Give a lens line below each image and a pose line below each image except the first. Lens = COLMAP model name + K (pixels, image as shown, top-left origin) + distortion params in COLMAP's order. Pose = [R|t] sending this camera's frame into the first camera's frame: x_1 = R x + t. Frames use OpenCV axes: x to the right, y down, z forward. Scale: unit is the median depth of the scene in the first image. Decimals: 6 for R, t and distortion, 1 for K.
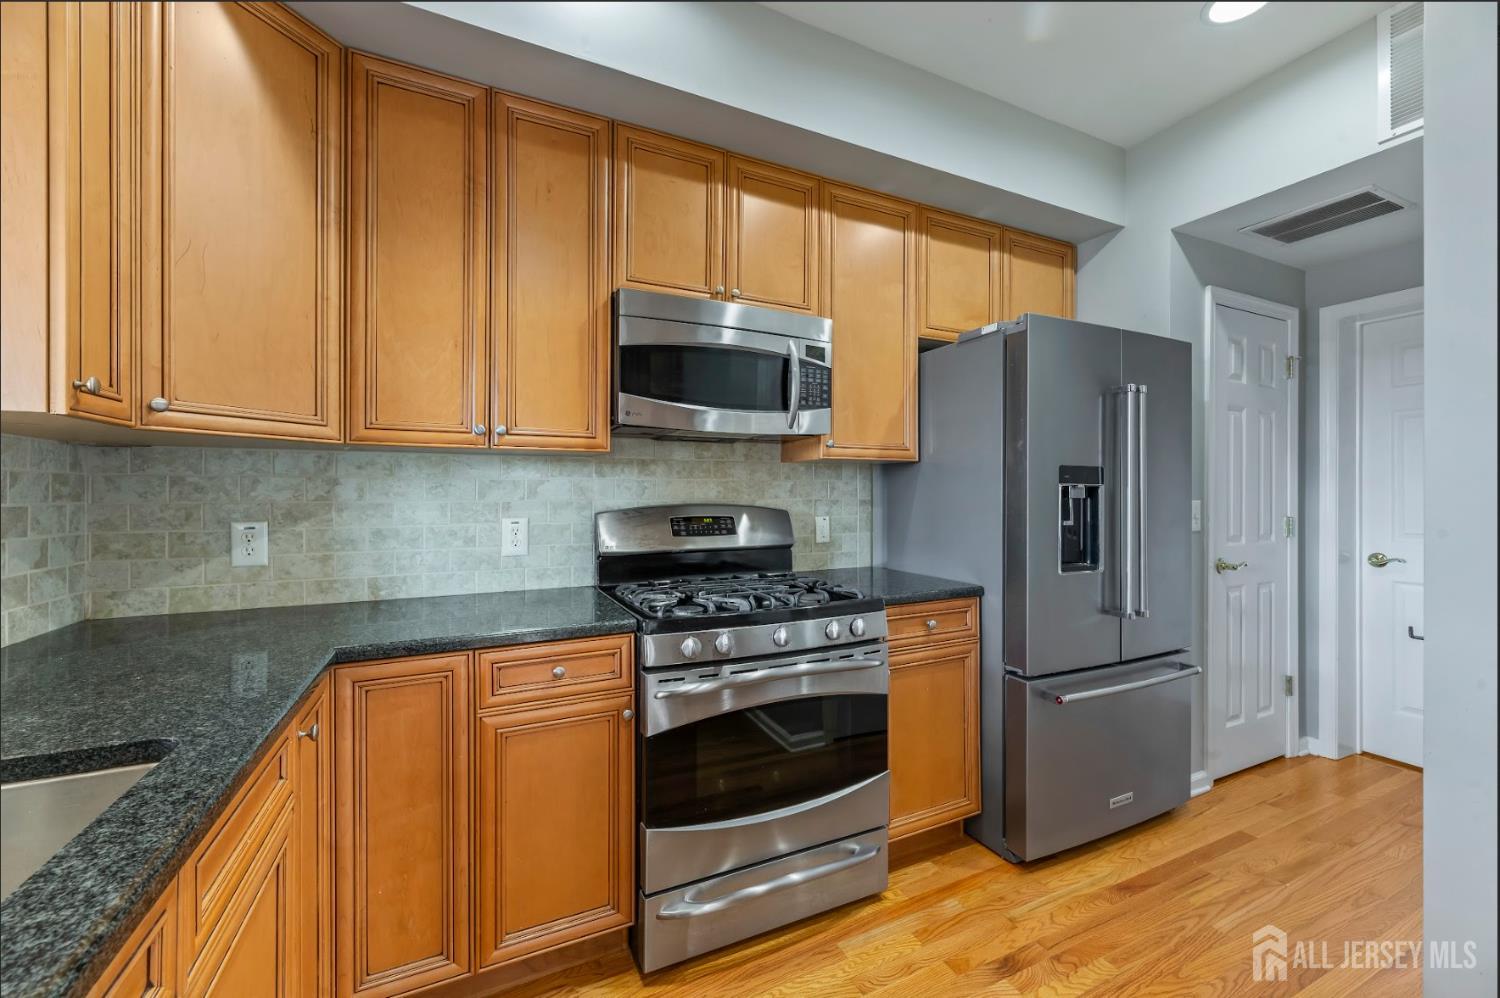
lens RADIAL K [[605.1, 0, 753.9], [0, 605.1, 493.1], [0, 0, 1]] dist [0.001065, 0.000127]
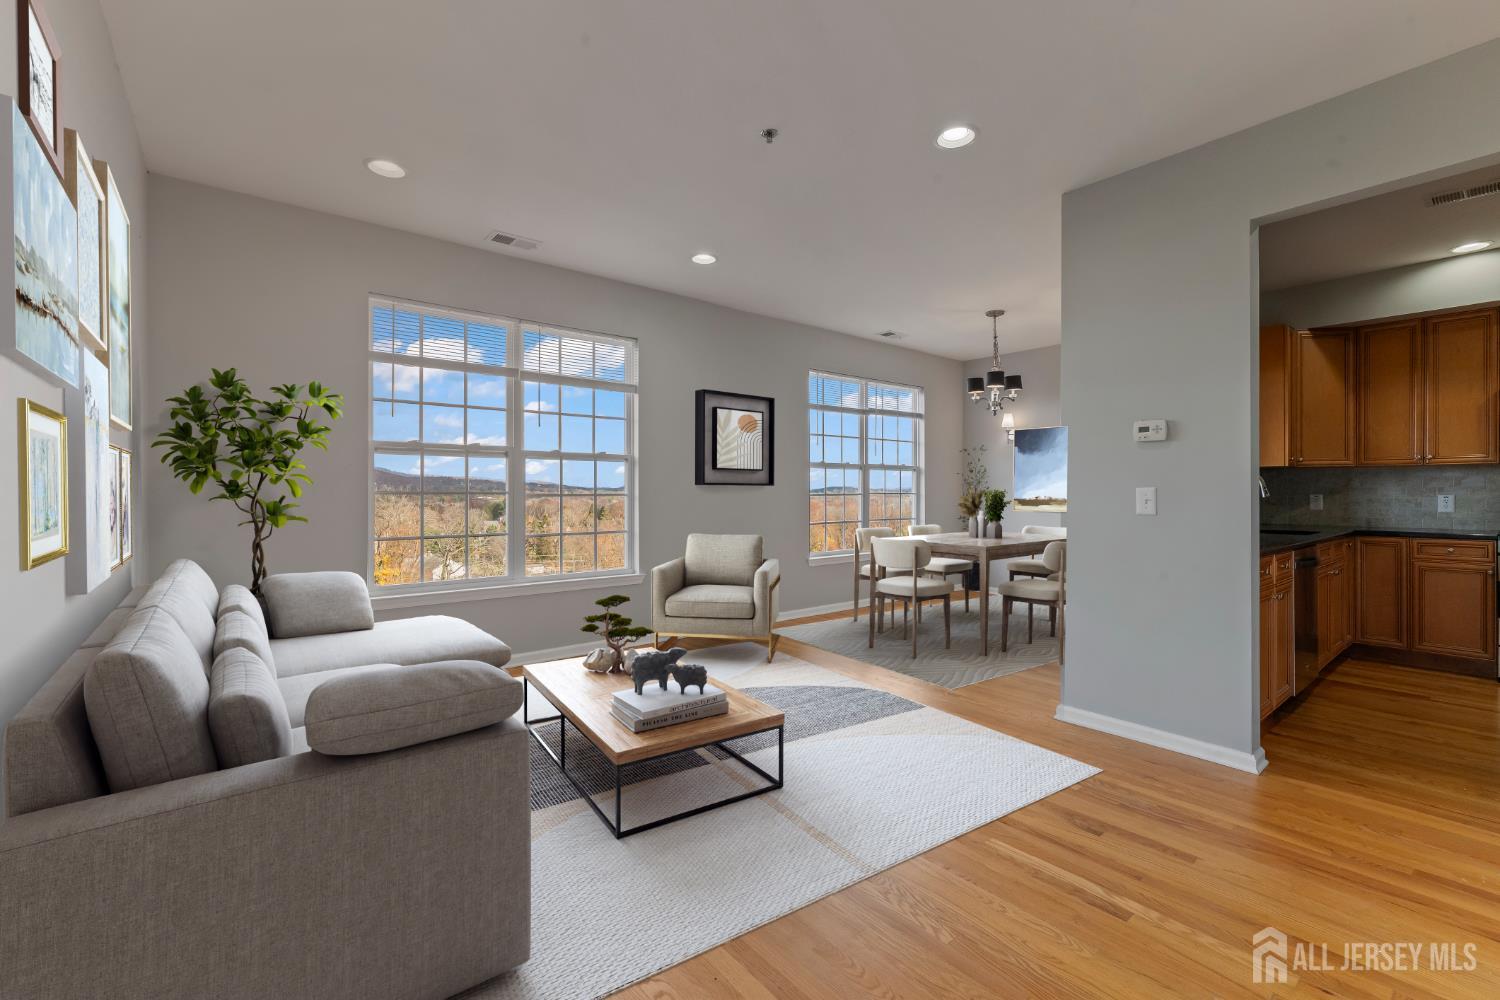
lens RADIAL K [[634.5, 0, 750.2], [0, 634.5, 488.9], [0, 0, 1]] dist [0.000189, 0.000038]
pose [[0.235817, -0.002790, -0.971794, 1.291331], [-0.000770, 0.999995, -0.003058, 0.030614], [0.971797, 0.001469, 0.235813, -2.056341]]
